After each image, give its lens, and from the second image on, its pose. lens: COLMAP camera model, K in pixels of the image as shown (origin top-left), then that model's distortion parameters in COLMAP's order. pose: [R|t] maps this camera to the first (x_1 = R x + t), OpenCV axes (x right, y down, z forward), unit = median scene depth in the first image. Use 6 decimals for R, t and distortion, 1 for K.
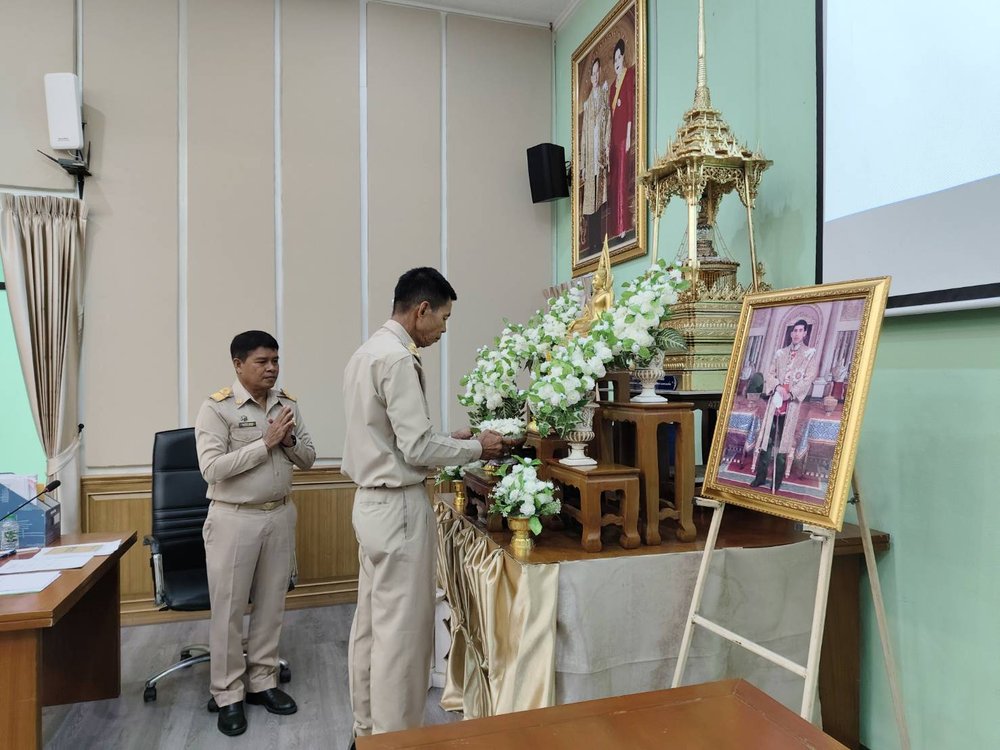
lens RADIAL K [[715.7, 0, 495.1], [0, 715.7, 381.5], [0, 0, 1]] dist [0.020553, -0.007702]
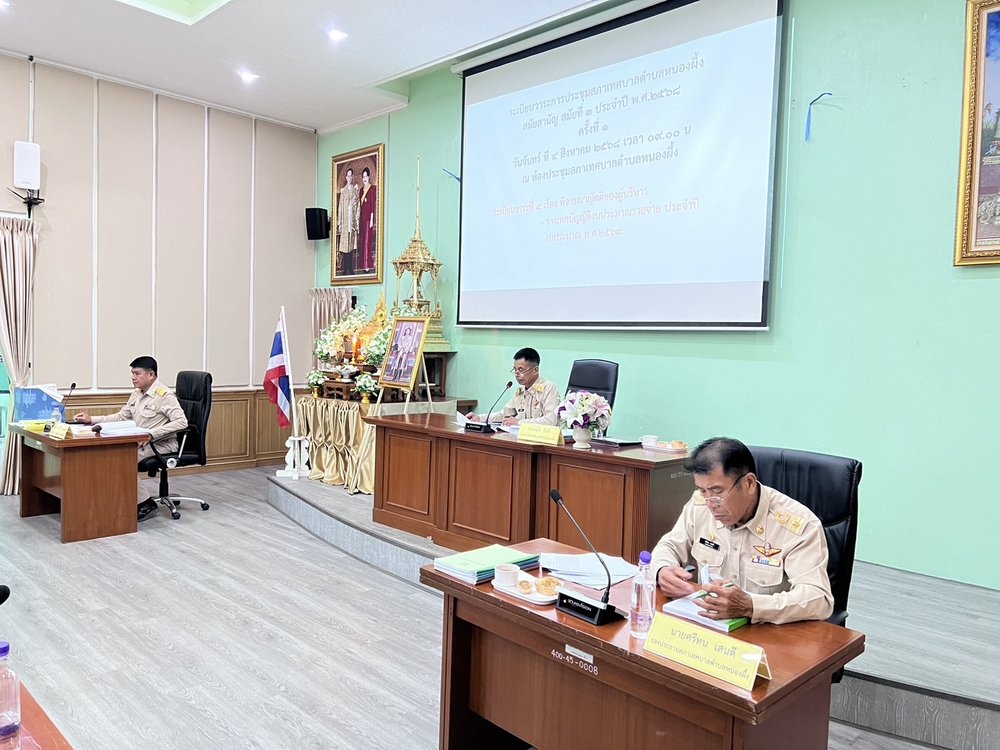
lens RADIAL K [[791.9, 0, 503.4], [0, 791.9, 375.7], [0, 0, 1]] dist [0.039200, 0.006111]
pose [[0.883291, 0.007844, 0.468760, -0.497398], [-0.028519, 0.998907, 0.037024, -0.006876], [-0.467958, -0.046072, 0.882549, -1.077627]]
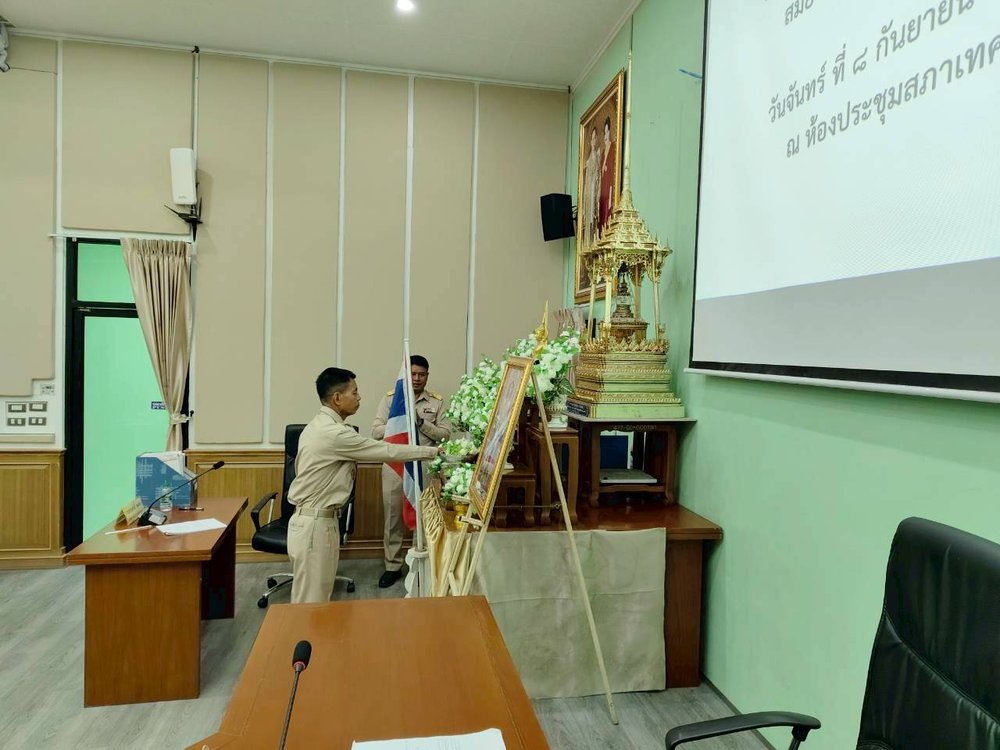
lens RADIAL K [[708.8, 0, 504.2], [0, 708.8, 374.9], [0, 0, 1]] dist [0.013195, 0.002136]
pose [[0.992882, 0.032719, -0.114521, 0.150697], [-0.029541, 0.999133, 0.029343, -0.064398], [0.115382, -0.025751, 0.992987, -0.241380]]
